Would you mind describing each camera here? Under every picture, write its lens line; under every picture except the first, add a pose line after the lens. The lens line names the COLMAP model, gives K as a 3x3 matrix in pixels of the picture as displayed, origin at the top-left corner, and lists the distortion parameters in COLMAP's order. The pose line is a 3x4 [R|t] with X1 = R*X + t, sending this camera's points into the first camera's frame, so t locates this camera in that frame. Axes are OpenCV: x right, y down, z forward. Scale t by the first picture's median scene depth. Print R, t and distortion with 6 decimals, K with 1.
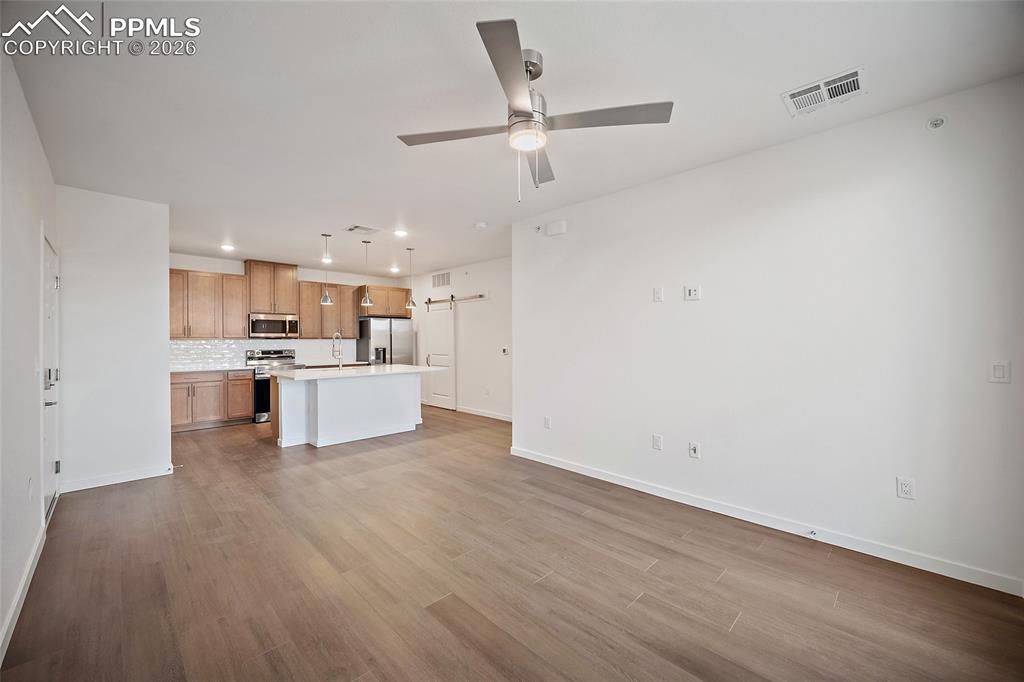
lens RADIAL K [[404.9, 0, 513.0], [0, 404.9, 341.0], [0, 0, 1]] dist [0.000306, -0.000164]
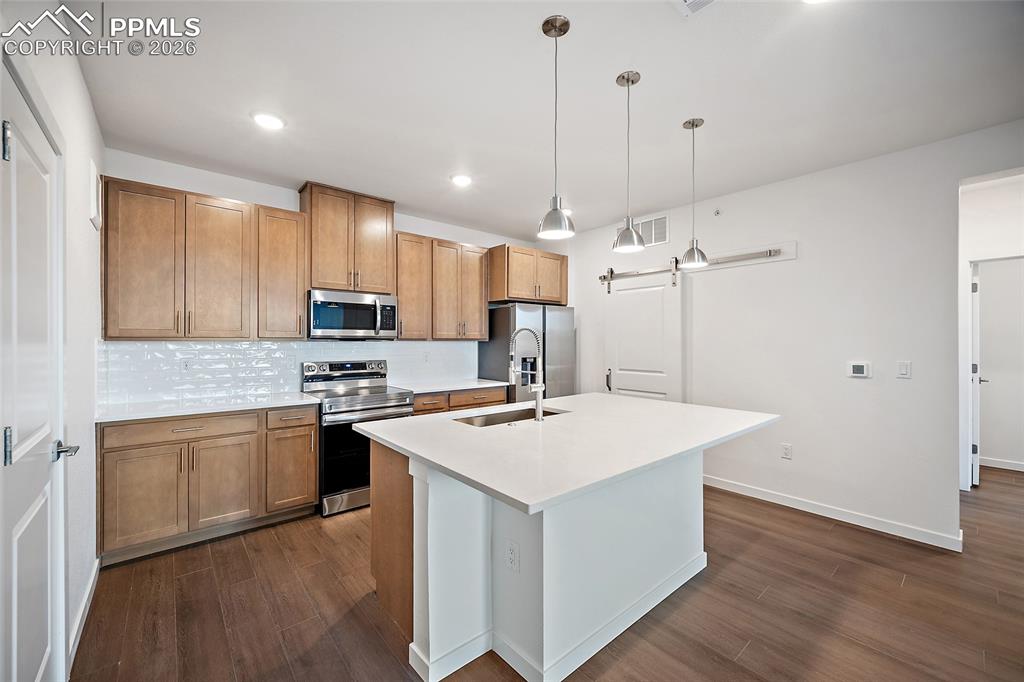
lens RADIAL K [[404.9, 0, 511.8], [0, 404.9, 340.8], [0, 0, 1]] dist [0.000306, -0.000164]
pose [[0.997413, 0.004118, -0.071760, -0.366822], [-0.004498, 0.999977, -0.005132, -0.003519], [0.071737, 0.005441, 0.997409, 0.521834]]
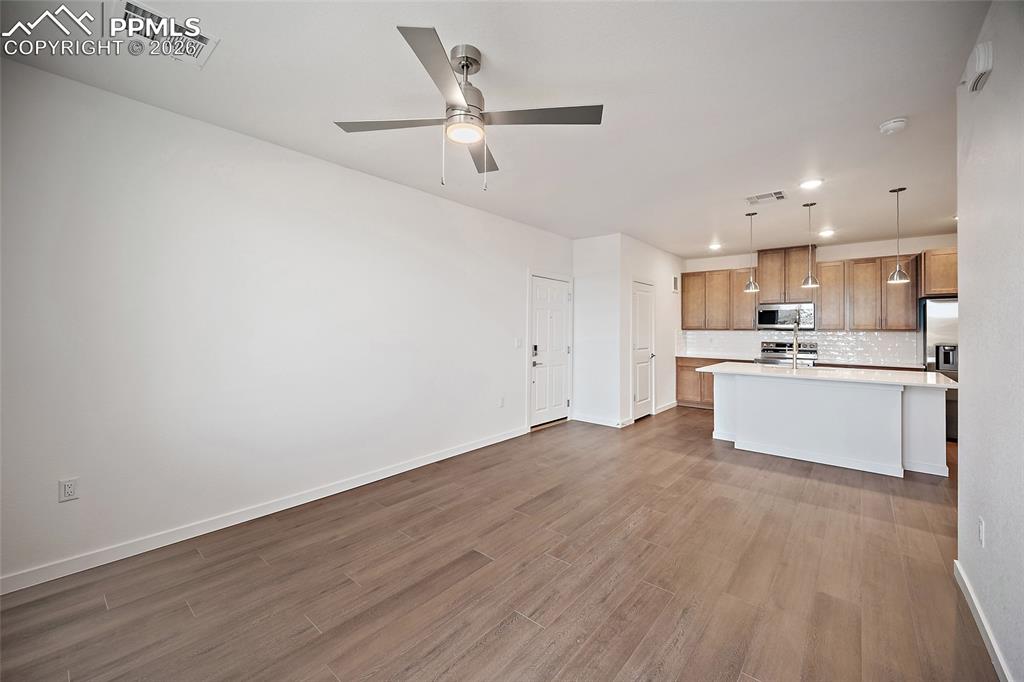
lens RADIAL K [[404.9, 0, 491.9], [0, 404.9, 326.1], [0, 0, 1]] dist [0.000306, -0.000164]
pose [[0.054271, -0.006615, -0.998504, 0.304750], [-0.010020, 0.999924, -0.007169, -0.001819], [0.998476, 0.010394, 0.054200, 0.296437]]
